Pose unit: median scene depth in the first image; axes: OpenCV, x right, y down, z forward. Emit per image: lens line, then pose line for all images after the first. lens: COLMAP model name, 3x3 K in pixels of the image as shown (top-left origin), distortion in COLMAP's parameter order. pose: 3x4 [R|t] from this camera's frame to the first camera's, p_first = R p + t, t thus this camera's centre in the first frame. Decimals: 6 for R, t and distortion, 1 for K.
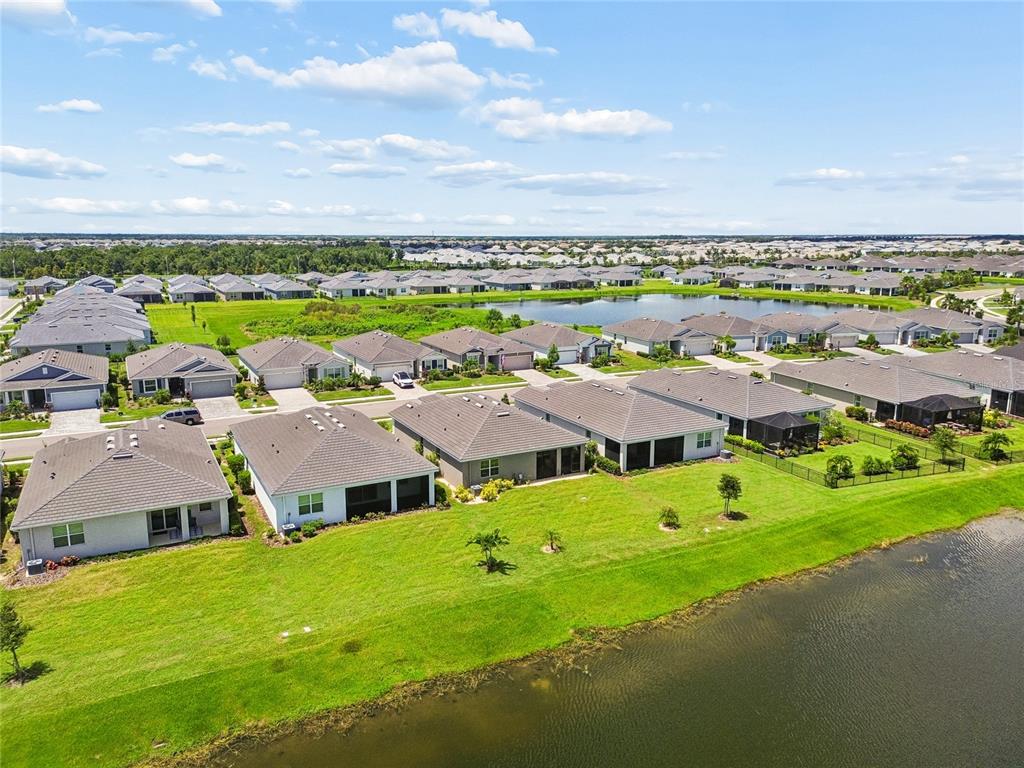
lens RADIAL K [[768.4, 0, 533.0], [0, 768.4, 387.5], [0, 0, 1]] dist [0.062376, -0.052605]
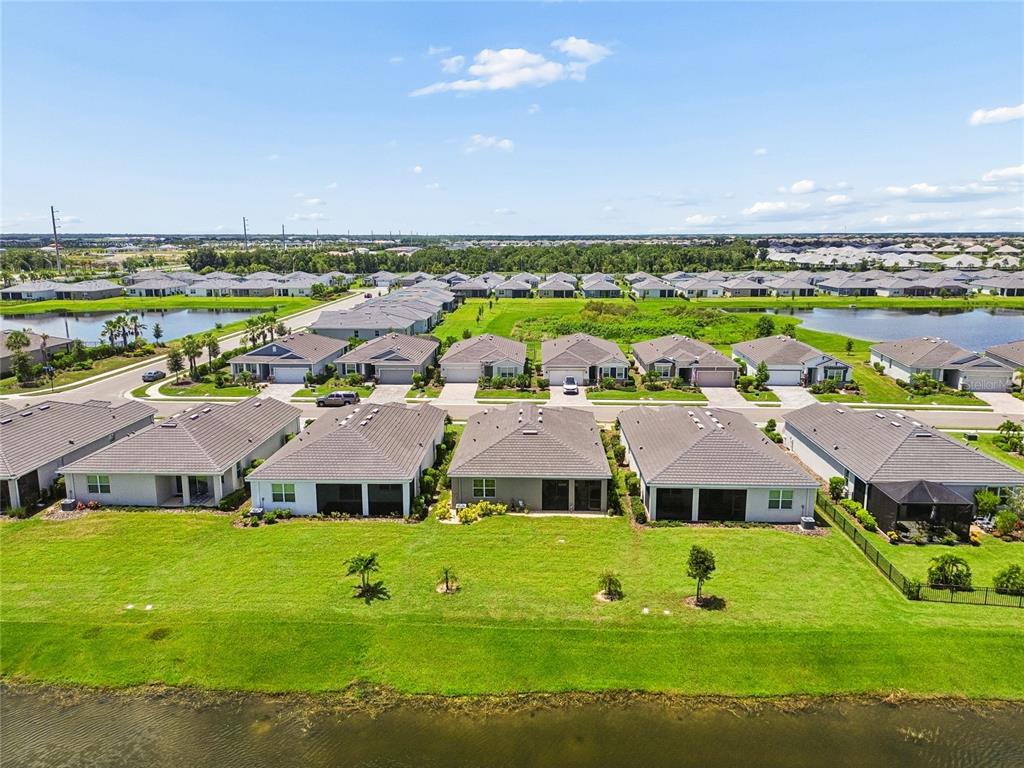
lens RADIAL K [[768.4, 0, 531.0], [0, 768.4, 386.0], [0, 0, 1]] dist [0.062376, -0.052605]
pose [[0.853135, 0.098356, -0.512334, 0.413386], [-0.098191, 0.994788, 0.027468, -0.044790], [0.512365, 0.026873, 0.858347, 0.205746]]
